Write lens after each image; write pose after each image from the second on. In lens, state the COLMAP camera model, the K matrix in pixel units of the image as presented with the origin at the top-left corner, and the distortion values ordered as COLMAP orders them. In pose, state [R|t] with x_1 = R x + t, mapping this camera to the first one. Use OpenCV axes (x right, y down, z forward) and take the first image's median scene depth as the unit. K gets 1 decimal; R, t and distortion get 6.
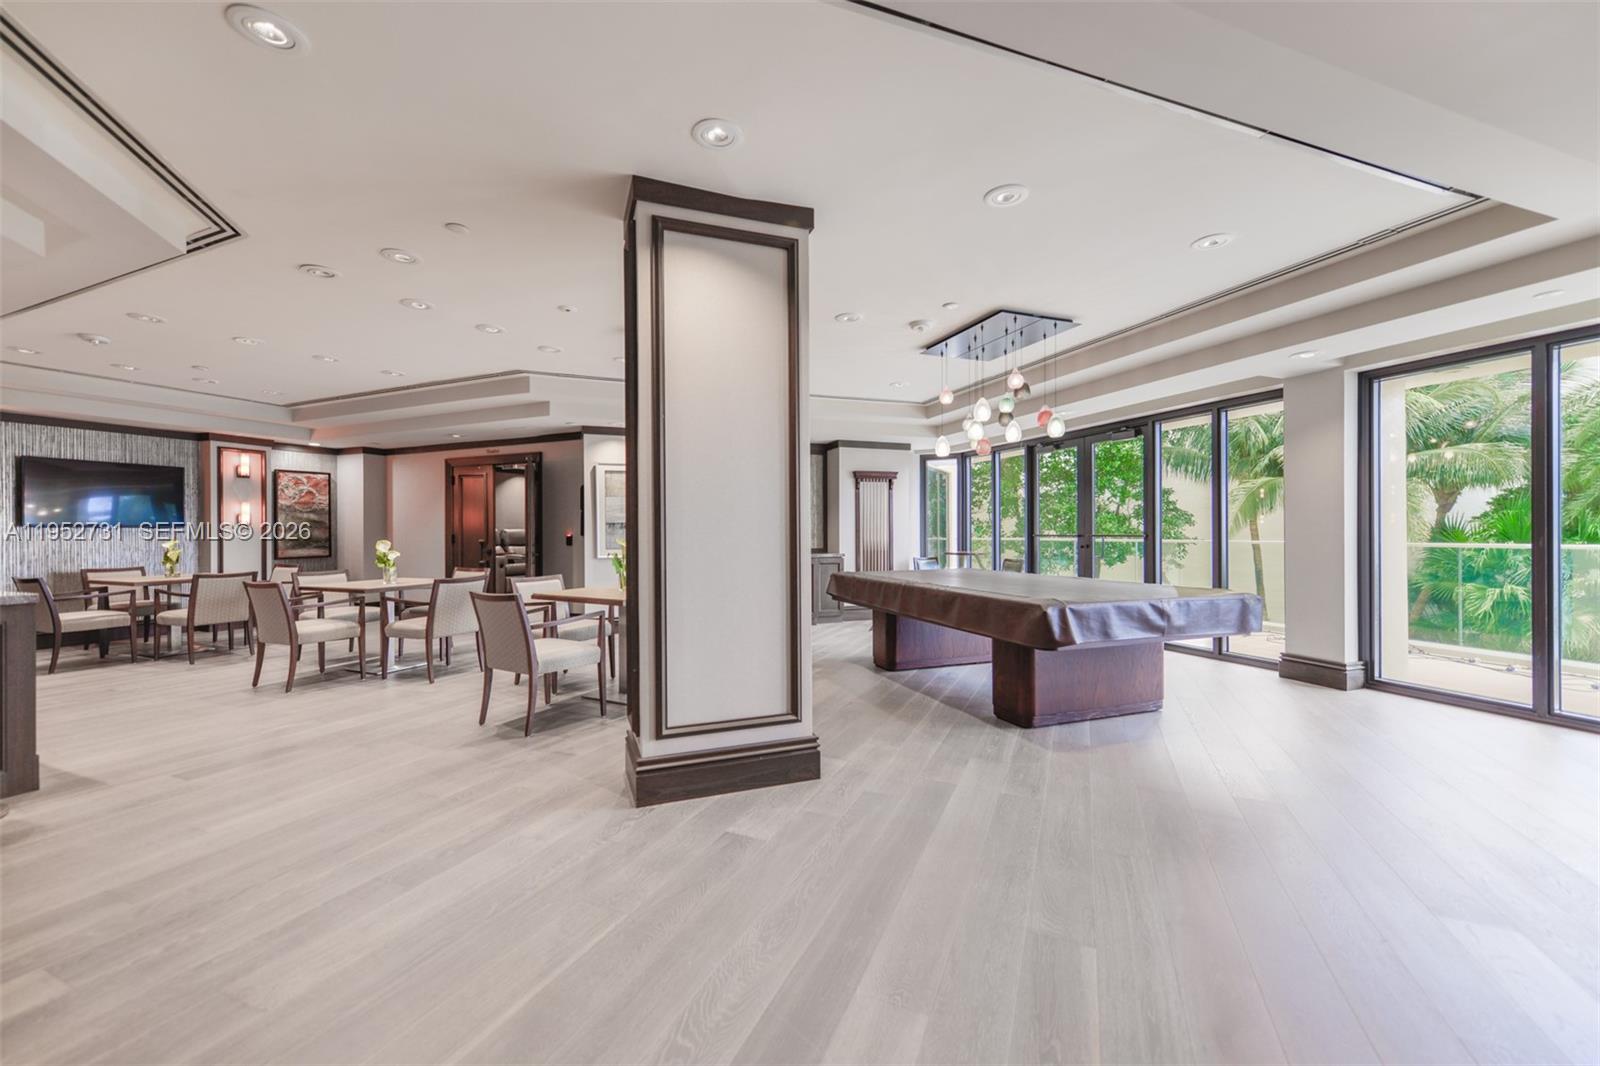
lens RADIAL K [[636.1, 0, 800.0], [0, 636.1, 533.0], [0, 0, 1]] dist [0.023835, -0.000020]
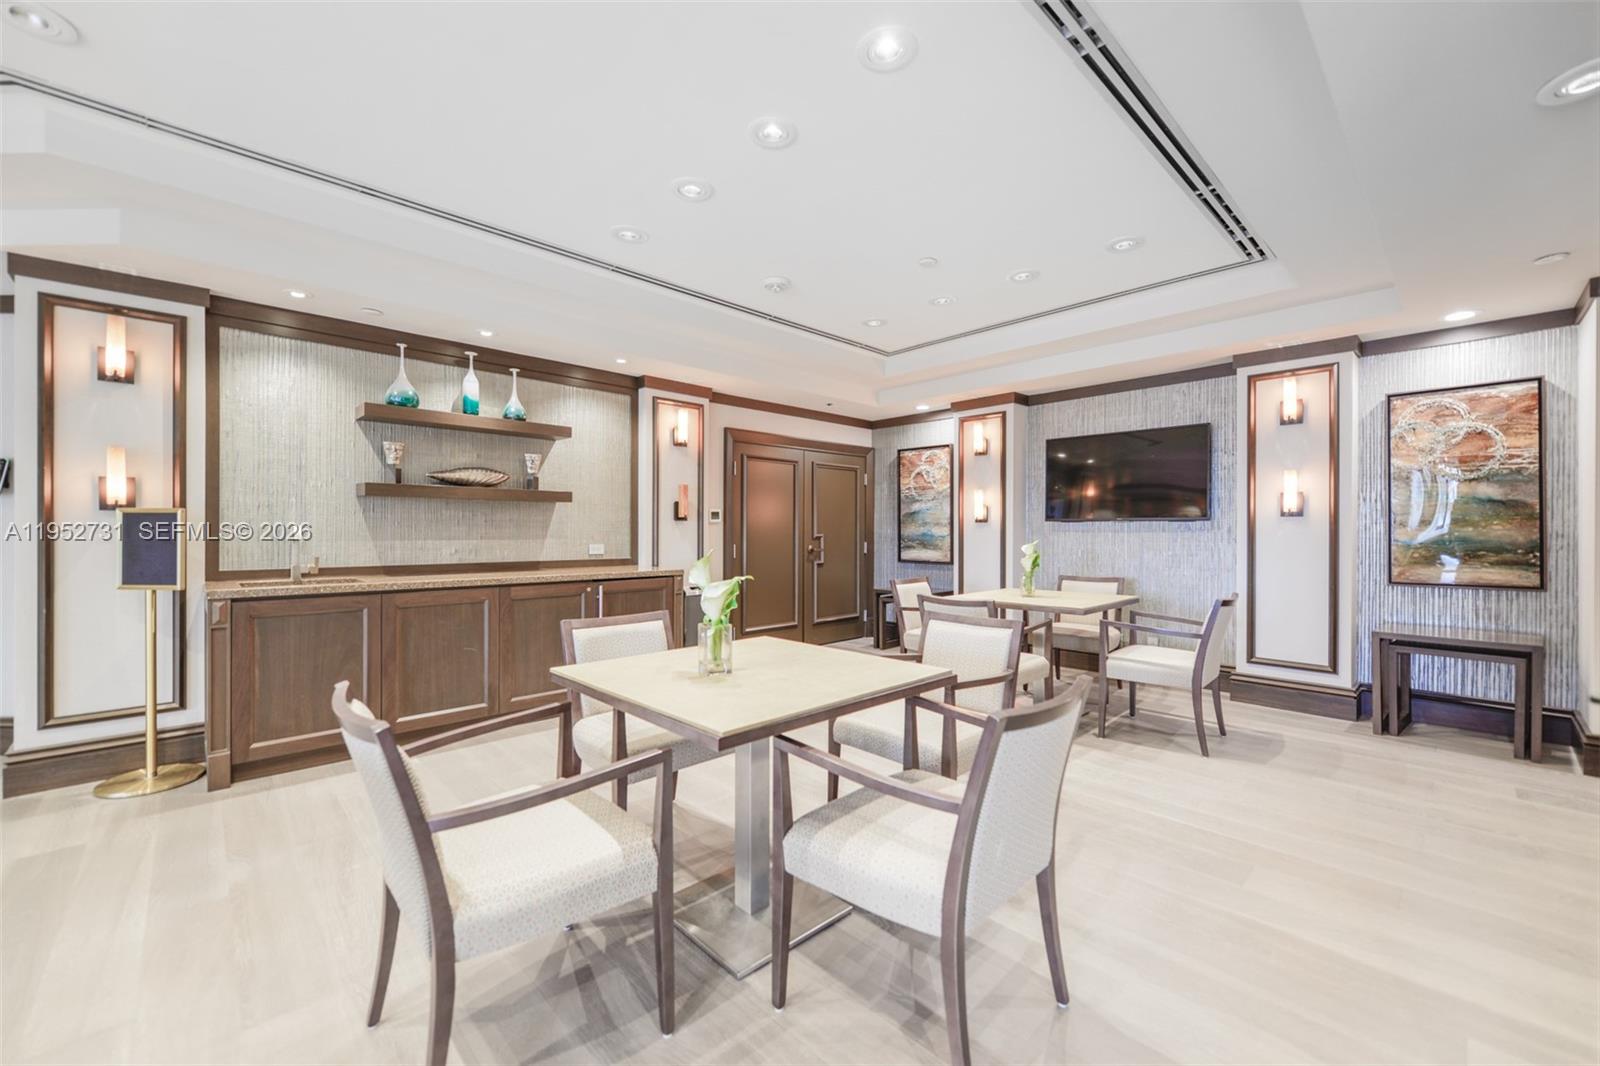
lens RADIAL K [[636.1, 0, 800.0], [0, 636.1, 533.0], [0, 0, 1]] dist [0.023835, -0.000020]
pose [[-0.366676, 0.011818, -0.930273, -0.207361], [0.000944, 0.999924, 0.012331, -0.003650], [0.930348, 0.003643, -0.366660, 0.772936]]
